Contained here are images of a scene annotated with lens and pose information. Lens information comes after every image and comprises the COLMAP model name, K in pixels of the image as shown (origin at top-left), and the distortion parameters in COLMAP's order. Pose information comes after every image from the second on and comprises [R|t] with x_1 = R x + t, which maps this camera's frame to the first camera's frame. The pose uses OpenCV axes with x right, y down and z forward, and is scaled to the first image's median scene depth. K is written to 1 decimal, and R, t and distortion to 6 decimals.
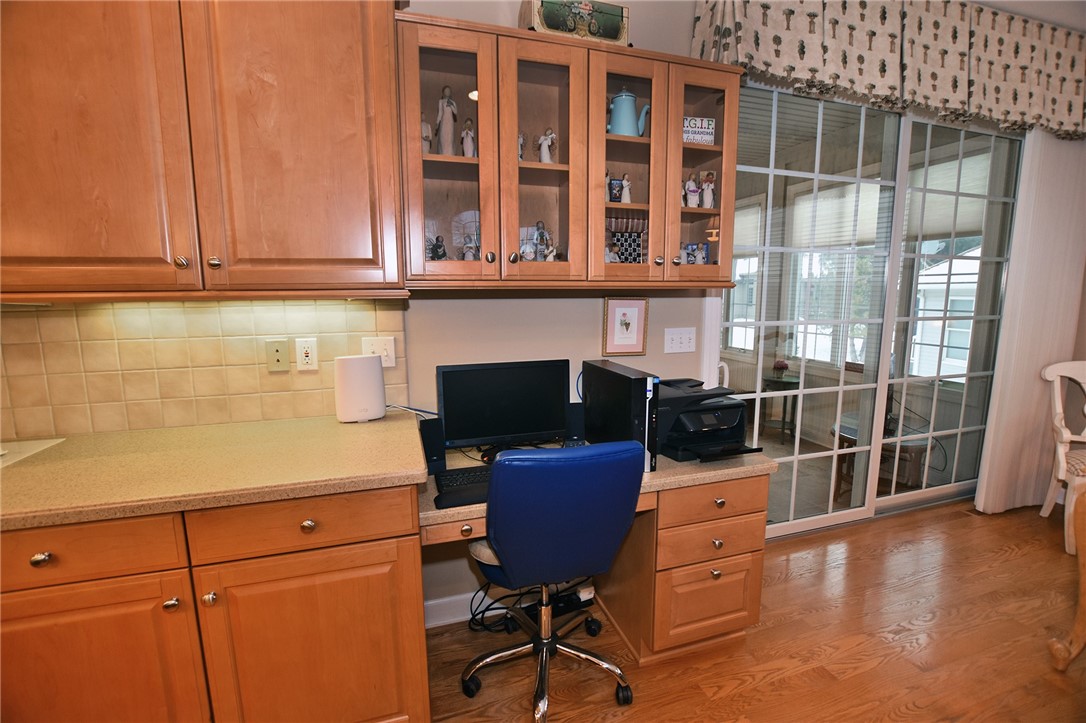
lens RADIAL K [[423.3, 0, 542.6], [0, 423.3, 357.0], [0, 0, 1]] dist [-0.020128, 0.000095]
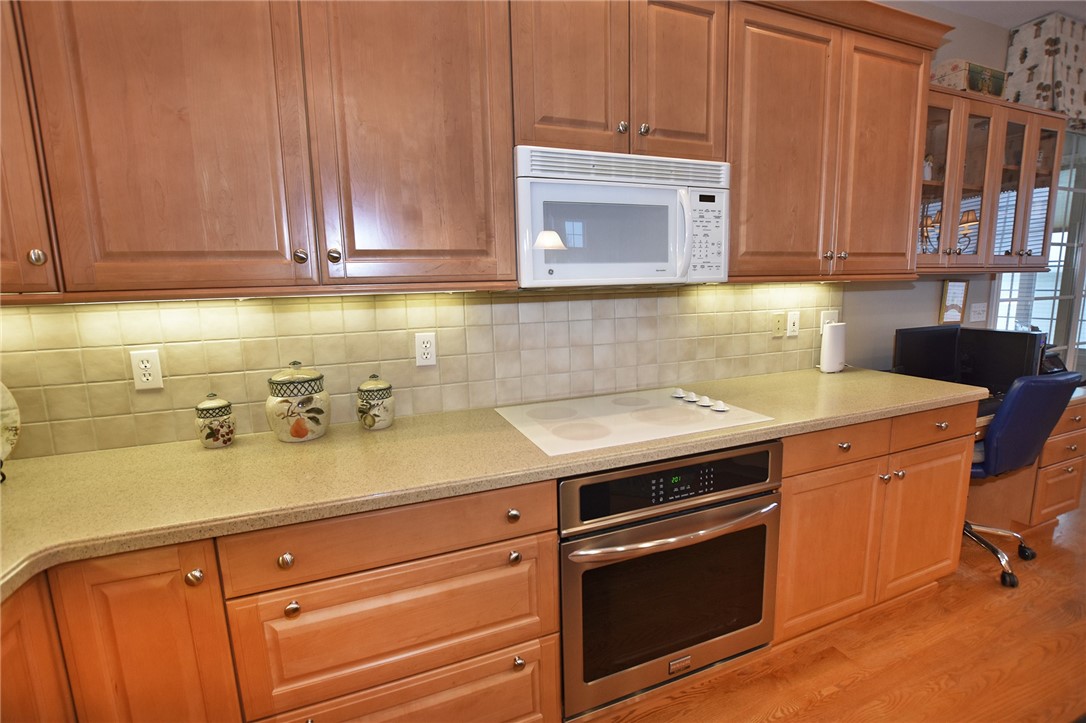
lens RADIAL K [[483.4, 0, 543.0], [0, 483.4, 361.5], [0, 0, 1]] dist [-0.031901, 0.004043]
pose [[0.995313, -0.033637, 0.090669, -0.567142], [0.033207, 0.999429, 0.006247, 0.028904], [-0.090827, -0.003207, 0.995861, -0.160950]]
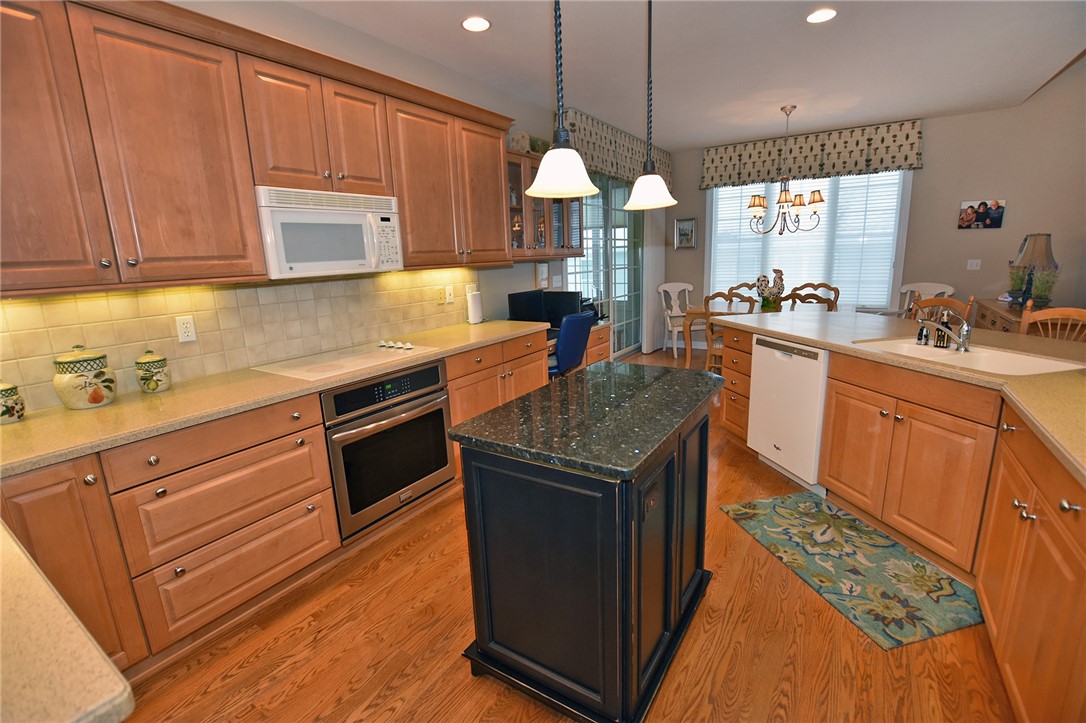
lens RADIAL K [[483.4, 0, 543.0], [0, 483.4, 361.5], [0, 0, 1]] dist [-0.031901, 0.004043]
pose [[0.750657, -0.163962, 0.640024, -0.683182], [0.129844, 0.986436, 0.100418, 0.053683], [-0.647808, 0.007724, 0.761765, -0.418995]]
